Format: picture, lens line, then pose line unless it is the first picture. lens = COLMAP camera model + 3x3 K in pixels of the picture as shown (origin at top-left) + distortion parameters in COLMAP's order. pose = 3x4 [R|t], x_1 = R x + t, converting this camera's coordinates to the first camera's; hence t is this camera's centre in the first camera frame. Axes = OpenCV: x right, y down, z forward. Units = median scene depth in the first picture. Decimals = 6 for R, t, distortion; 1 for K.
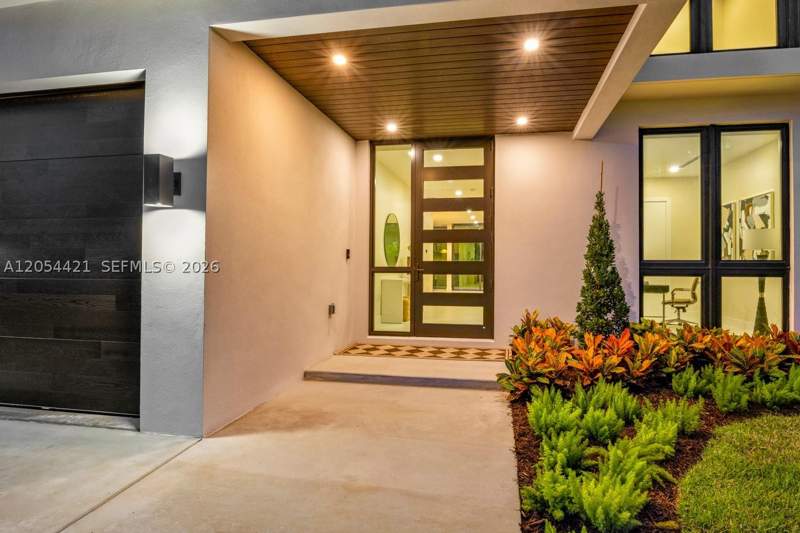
lens RADIAL K [[412.0, 0, 422.4], [0, 412.0, 261.6], [0, 0, 1]] dist [0.000932, -0.000059]
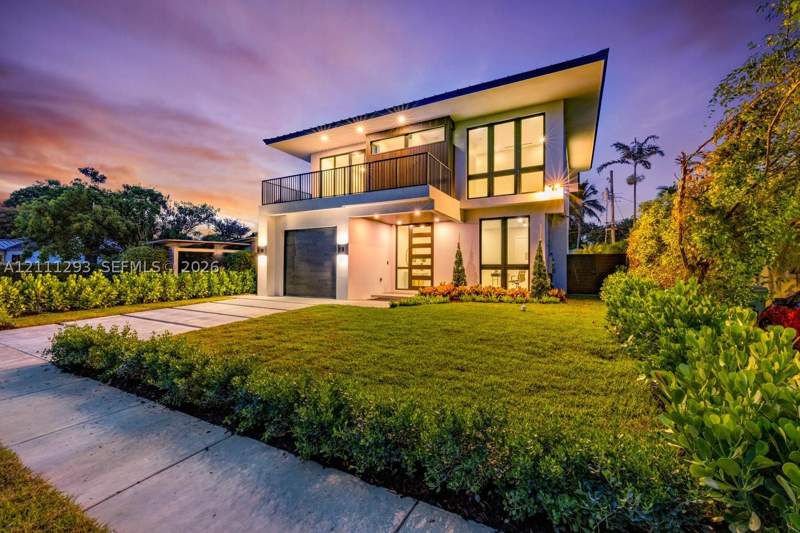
lens RADIAL K [[302.4, 0, 400.0], [0, 302.4, 266.5], [0, 0, 1]] dist [-0.030237, -0.000052]
pose [[0.959939, -0.005675, -0.280151, 0.541749], [0.005450, 0.999984, -0.001581, 0.013298], [0.280155, -0.000009, 0.959955, -1.151906]]
